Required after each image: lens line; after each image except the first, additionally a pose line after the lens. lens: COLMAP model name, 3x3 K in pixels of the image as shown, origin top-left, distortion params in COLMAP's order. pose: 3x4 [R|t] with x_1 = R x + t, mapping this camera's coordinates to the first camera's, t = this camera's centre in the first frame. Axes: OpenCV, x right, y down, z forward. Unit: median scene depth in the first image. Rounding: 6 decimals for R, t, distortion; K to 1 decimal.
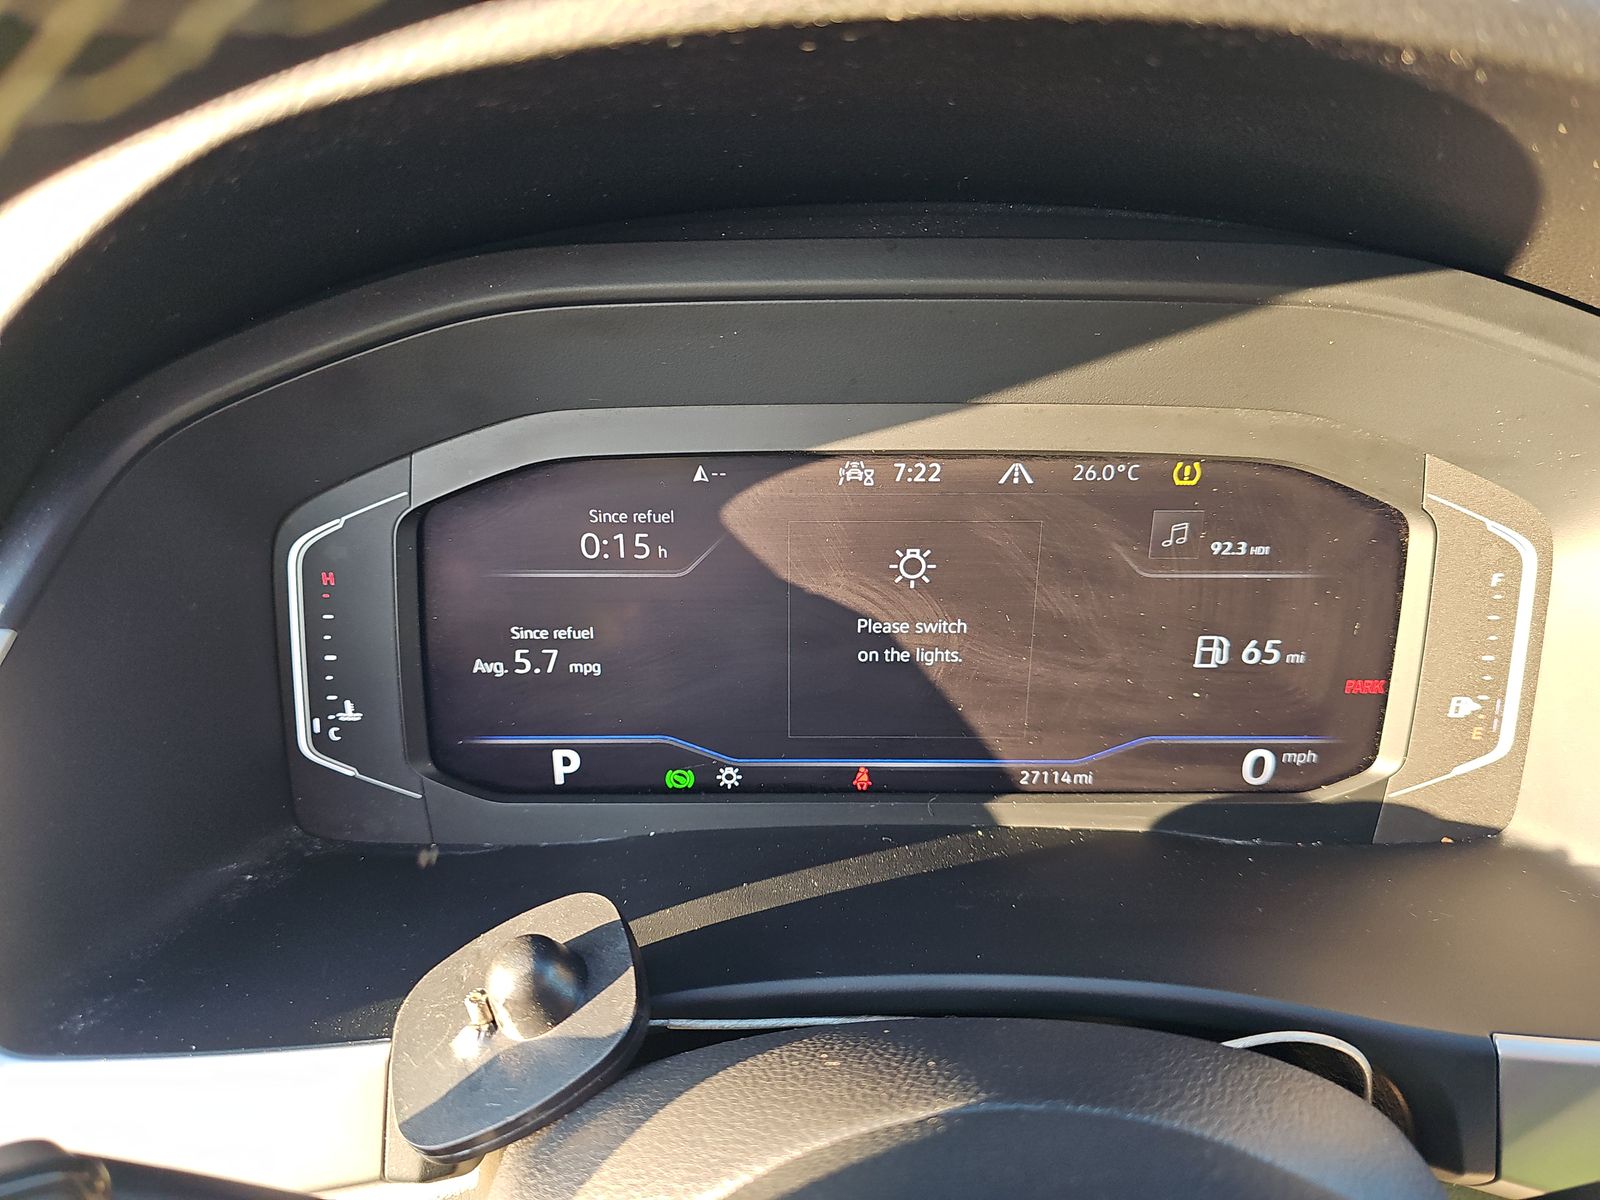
lens RADIAL K [[1055.7, 0, 800.0], [0, 1055.7, 600.0], [0, 0, 1]] dist [0.033999, -0.123088]
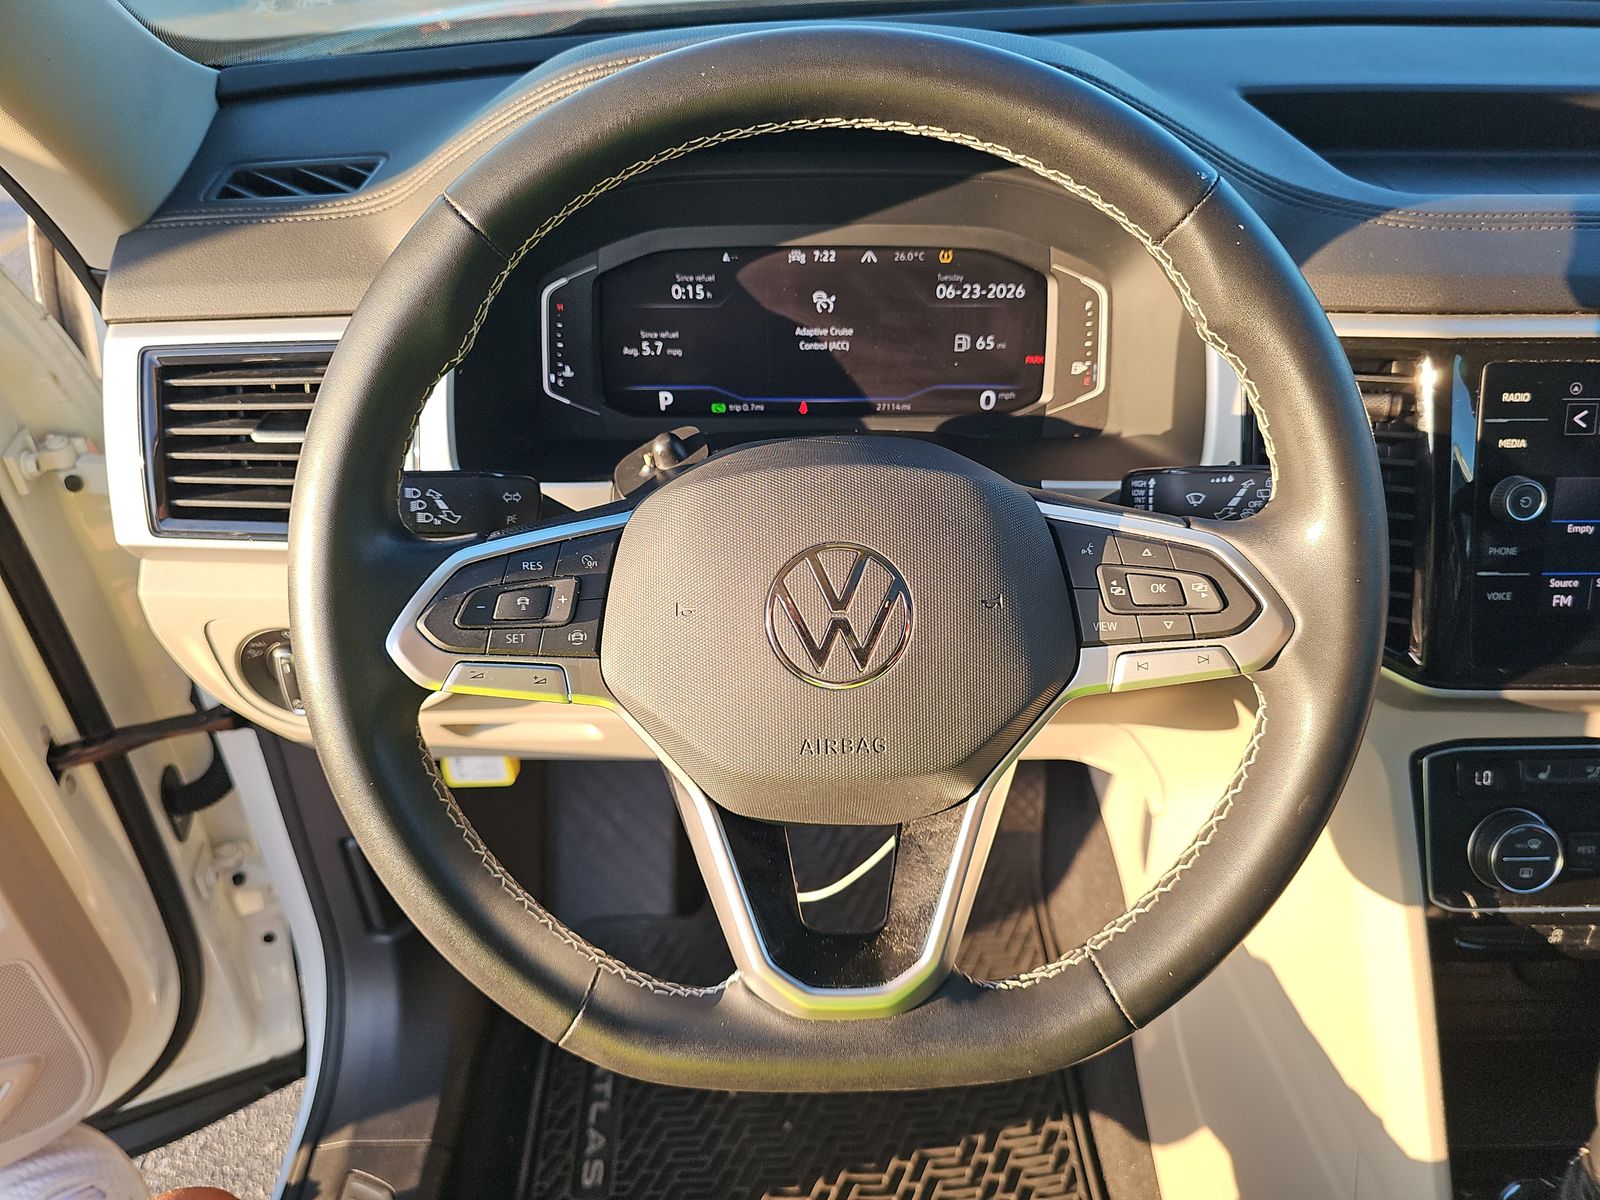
lens RADIAL K [[1068.4, 0, 805.9], [0, 1068.4, 606.3], [0, 0, 1]] dist [0.037528, -0.060035]
pose [[0.999892, 0.001410, -0.014612, 0.100807], [0.000905, 0.987567, 0.157194, 0.237215], [0.014652, -0.157190, 0.987460, -1.263176]]
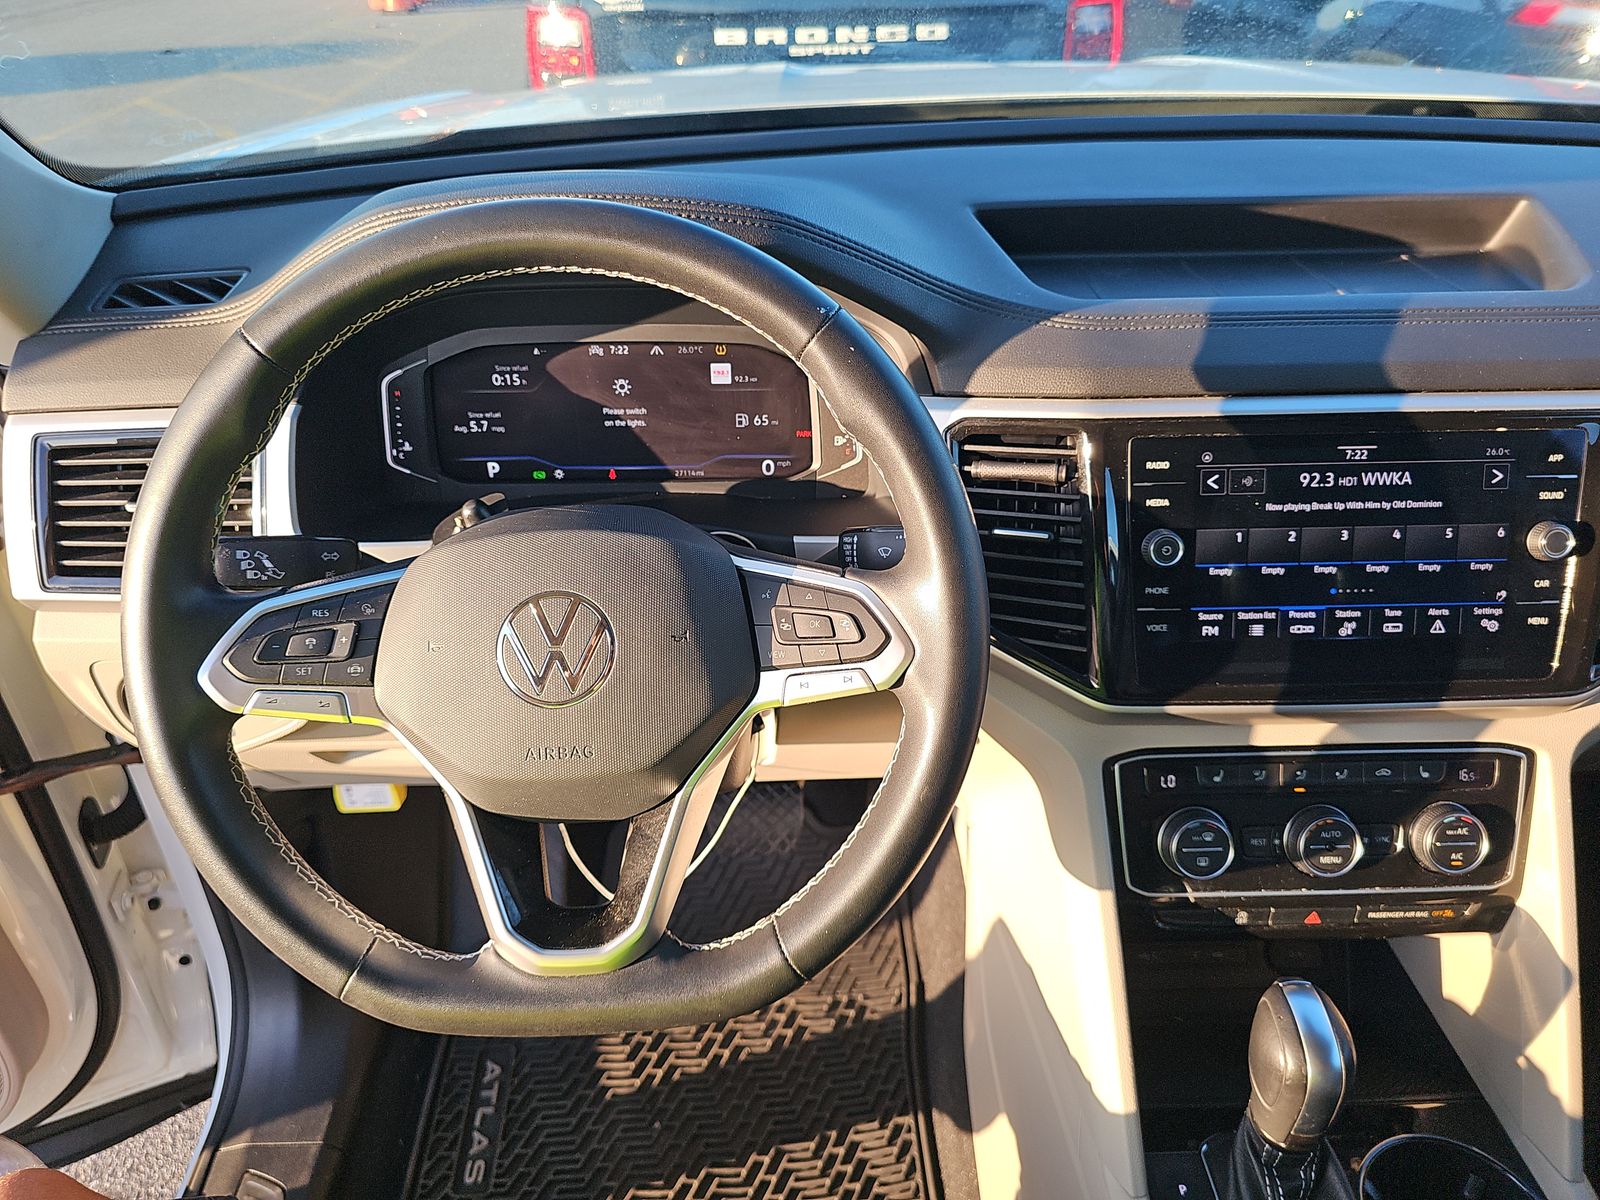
lens RADIAL K [[1075.7, 0, 800.0], [0, 1075.7, 600.0], [0, 0, 1]] dist [0.046065, -0.061910]
pose [[0.999906, -0.011214, -0.007880, 0.548556], [0.012043, 0.993362, 0.114402, 0.186737], [0.006545, -0.114486, 0.993403, -1.657064]]
